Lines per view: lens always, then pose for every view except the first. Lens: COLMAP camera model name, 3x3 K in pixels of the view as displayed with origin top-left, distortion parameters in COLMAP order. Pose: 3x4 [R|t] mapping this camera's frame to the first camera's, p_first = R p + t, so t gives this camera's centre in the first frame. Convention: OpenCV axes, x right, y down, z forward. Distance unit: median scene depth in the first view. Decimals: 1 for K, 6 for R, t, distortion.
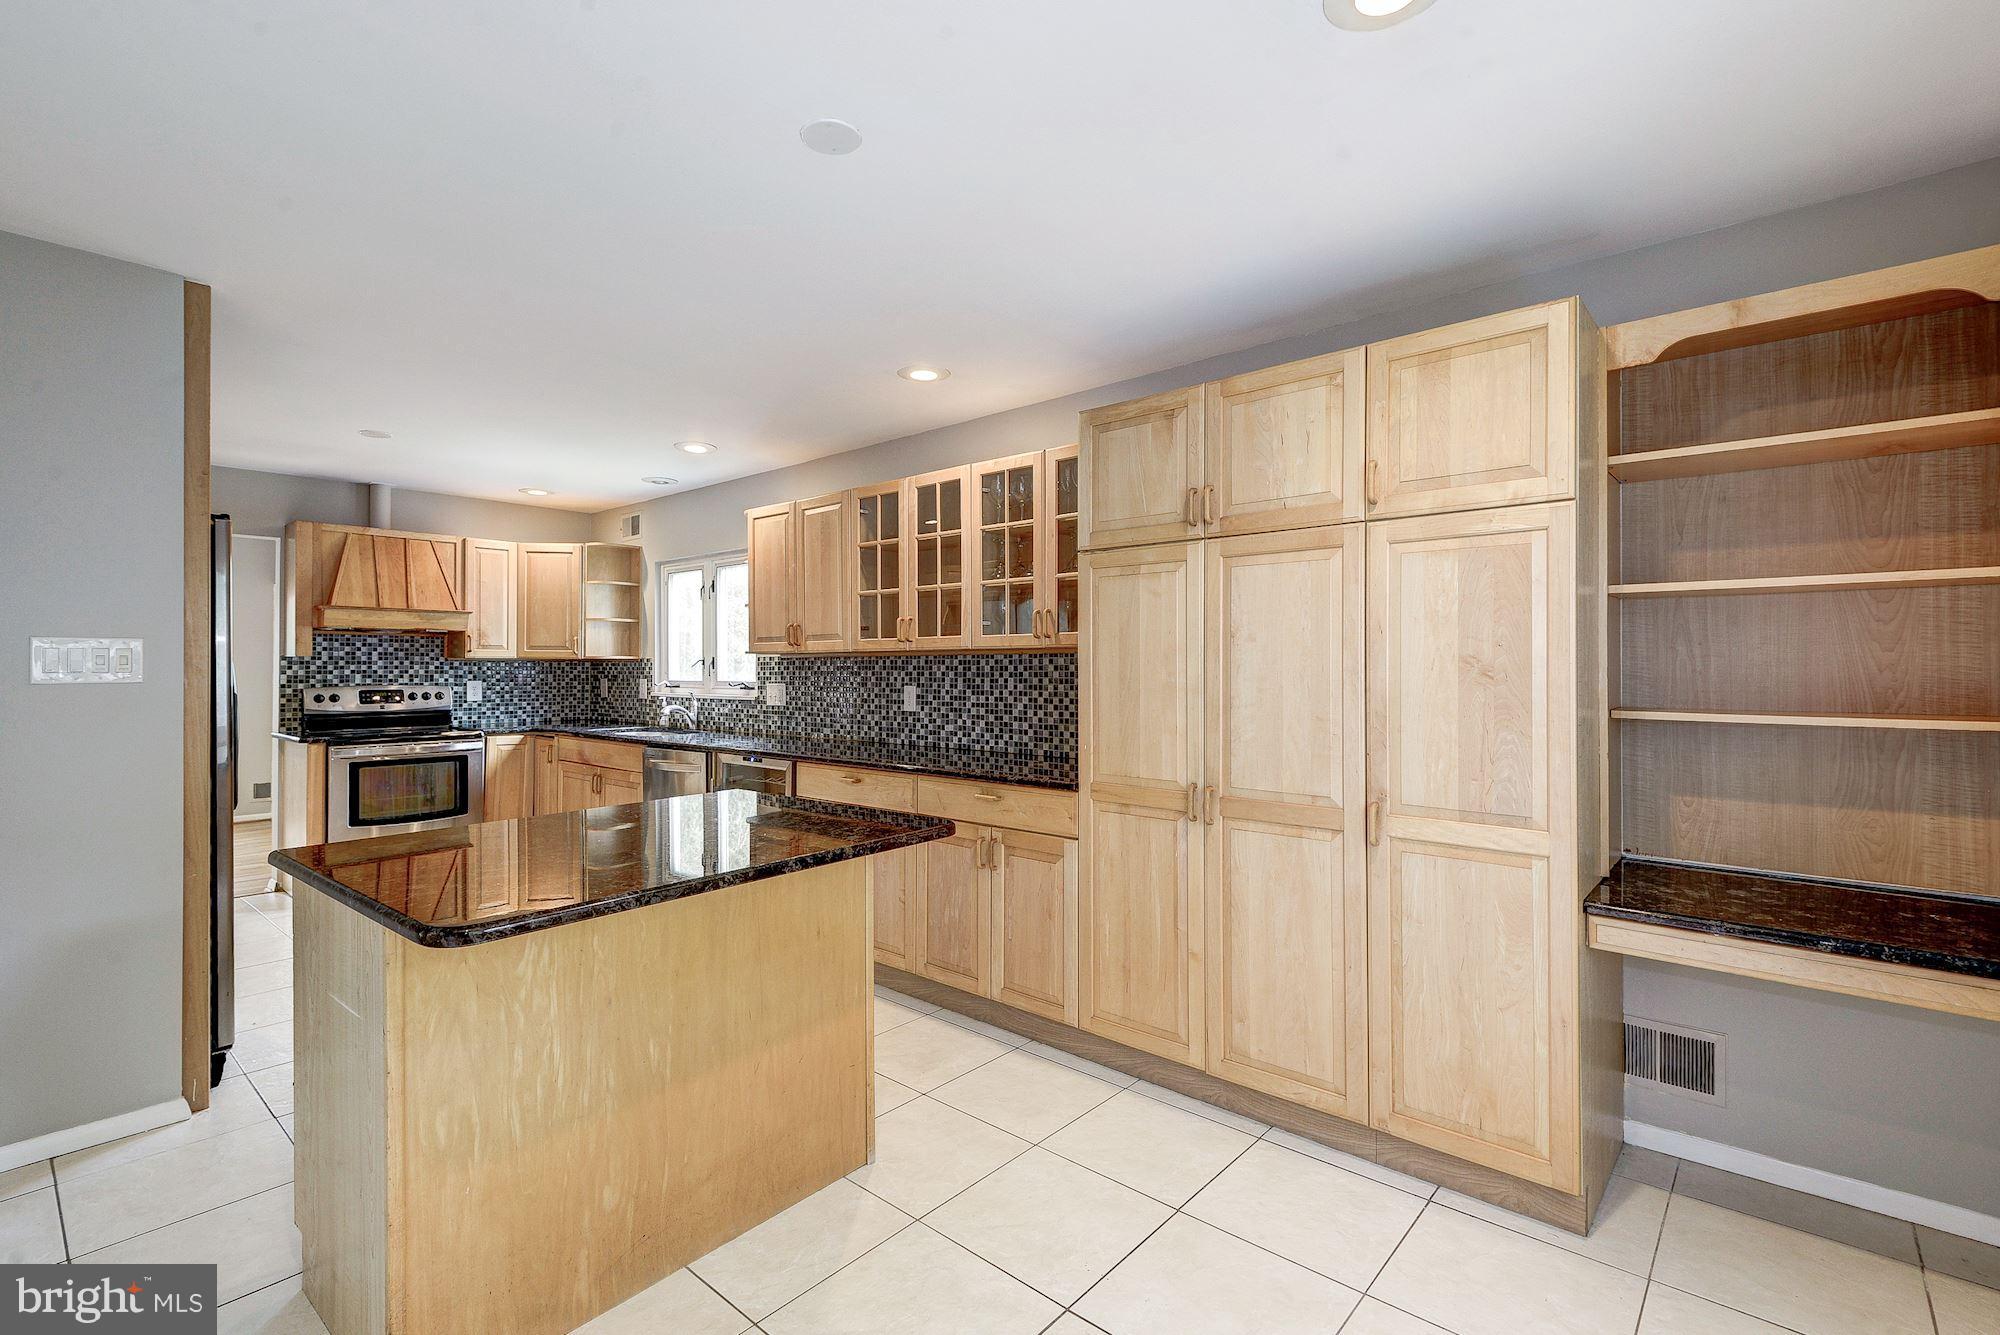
lens RADIAL K [[902.5, 0, 1002.4], [0, 902.5, 669.6], [0, 0, 1]] dist [0.003183, -0.000235]
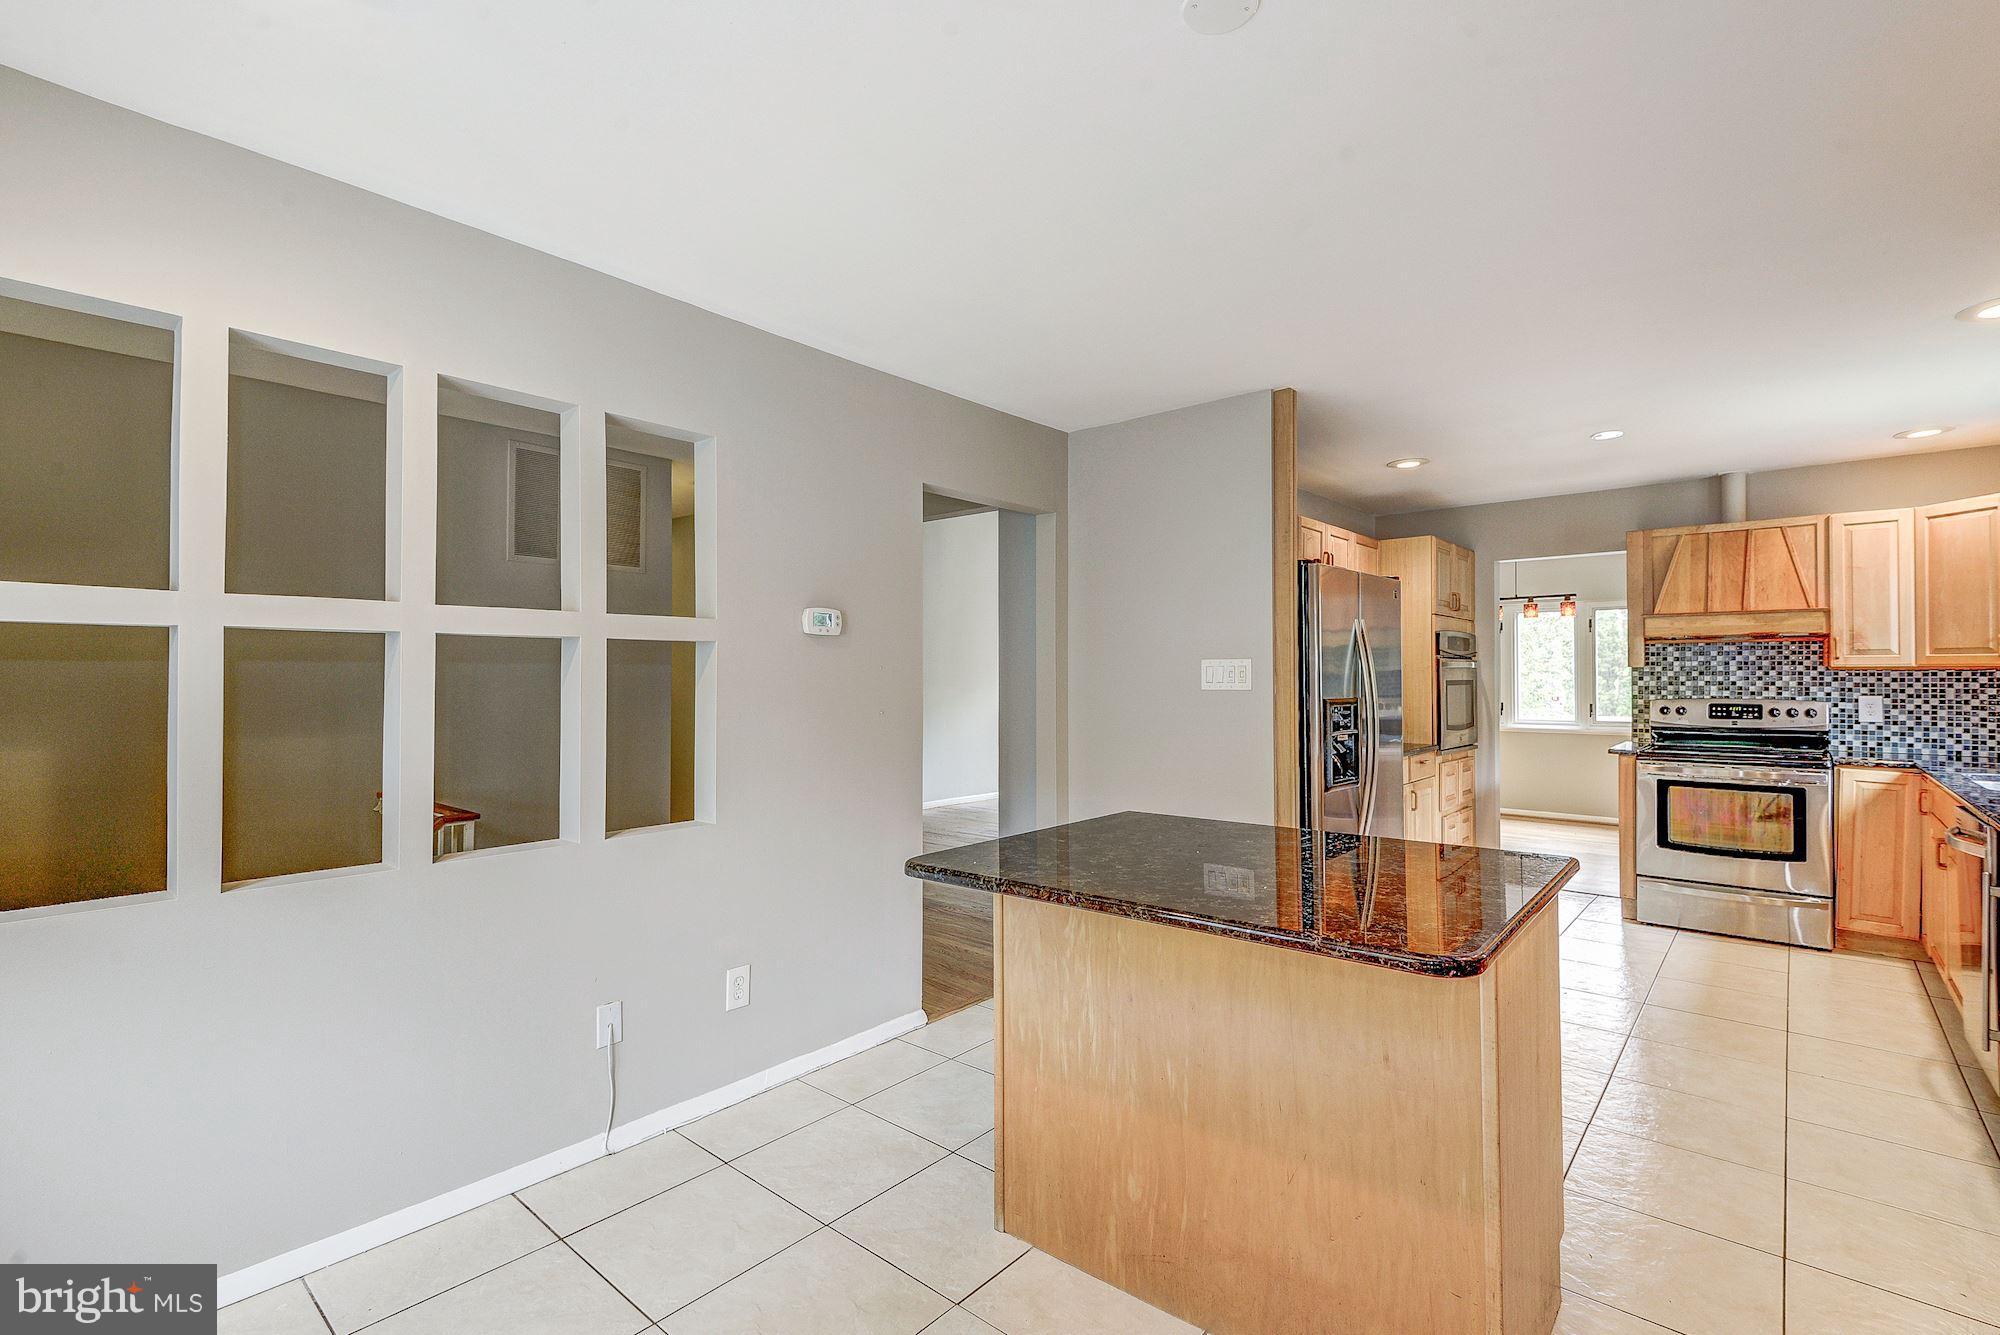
lens RADIAL K [[902.5, 0, 1002.5], [0, 902.5, 665.7], [0, 0, 1]] dist [0.003183, -0.000235]
pose [[-0.004448, -0.012751, -0.999909, 0.206269], [-0.002620, 0.999915, -0.012740, -0.001663], [0.999987, 0.002563, -0.004482, 0.284945]]
